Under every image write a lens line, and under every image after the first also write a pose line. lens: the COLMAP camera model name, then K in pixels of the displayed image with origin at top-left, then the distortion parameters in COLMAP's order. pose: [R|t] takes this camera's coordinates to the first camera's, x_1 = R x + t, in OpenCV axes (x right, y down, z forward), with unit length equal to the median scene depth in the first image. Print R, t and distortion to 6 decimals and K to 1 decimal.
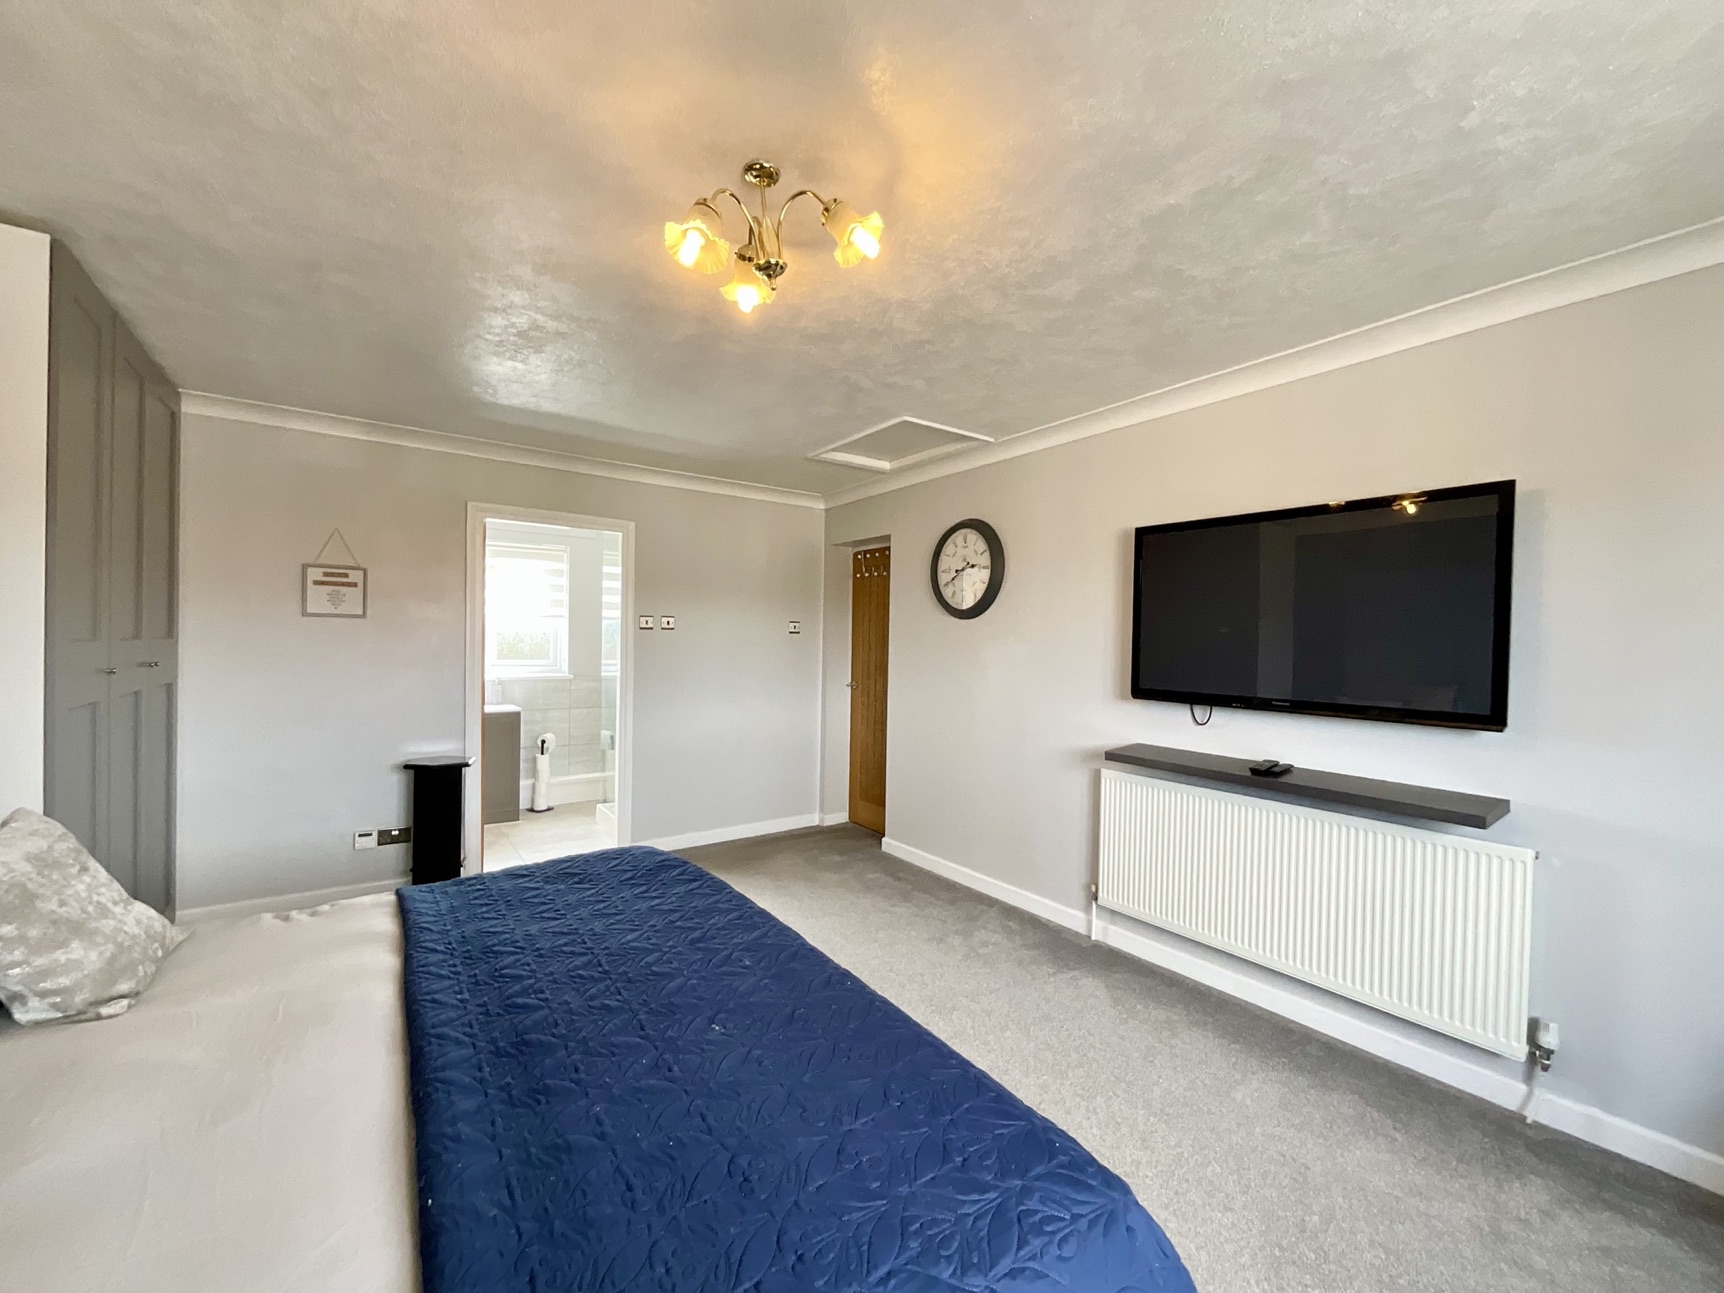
lens RADIAL K [[702.8, 0, 862.0], [0, 702.8, 646.5], [0, 0, 1]] dist [0.001196, 0.000613]
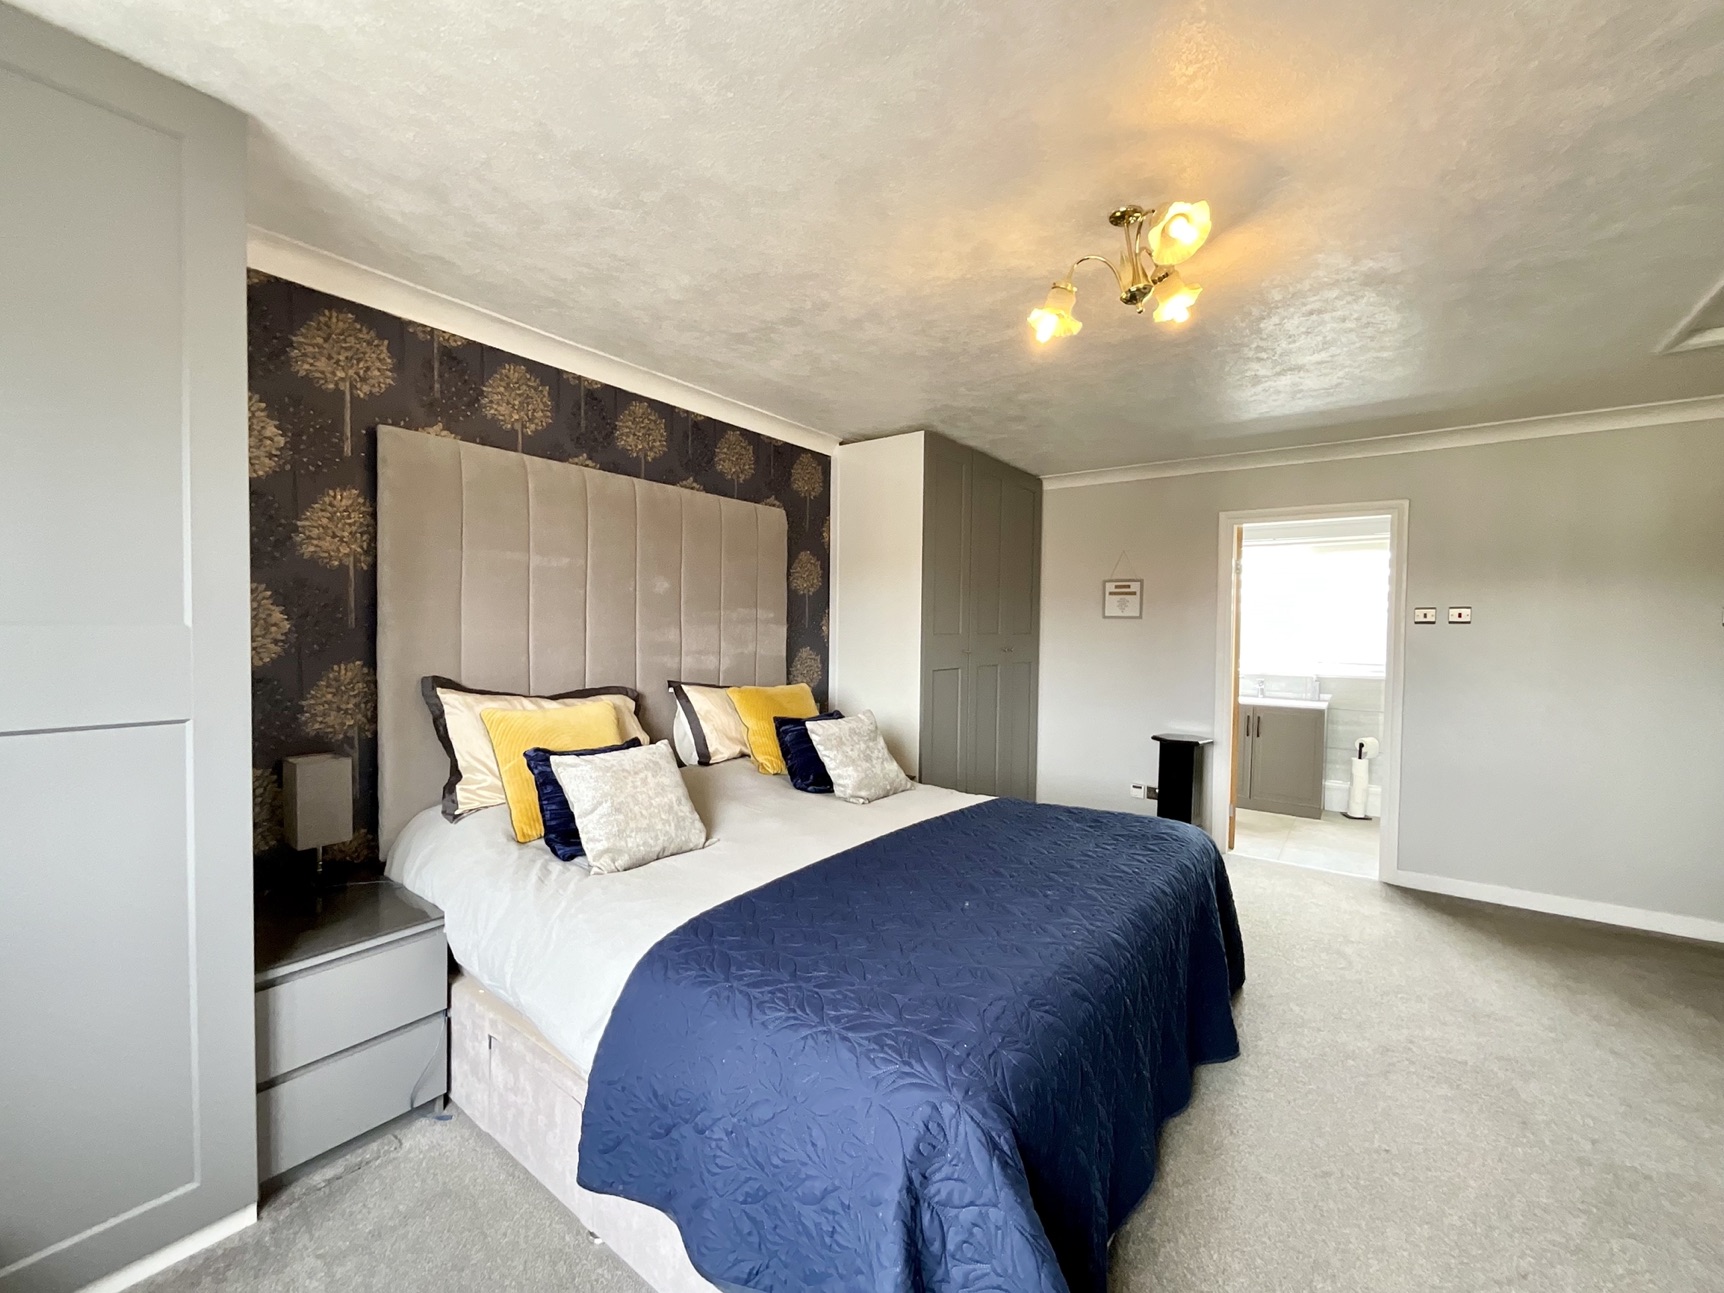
lens RADIAL K [[702.8, 0, 862.0], [0, 702.8, 646.5], [0, 0, 1]] dist [0.001196, 0.000613]
pose [[0.309161, 0.014327, -0.950902, 0.340773], [-0.012729, 0.999859, 0.010927, 0.002765], [0.950924, 0.008726, 0.309300, 0.112816]]
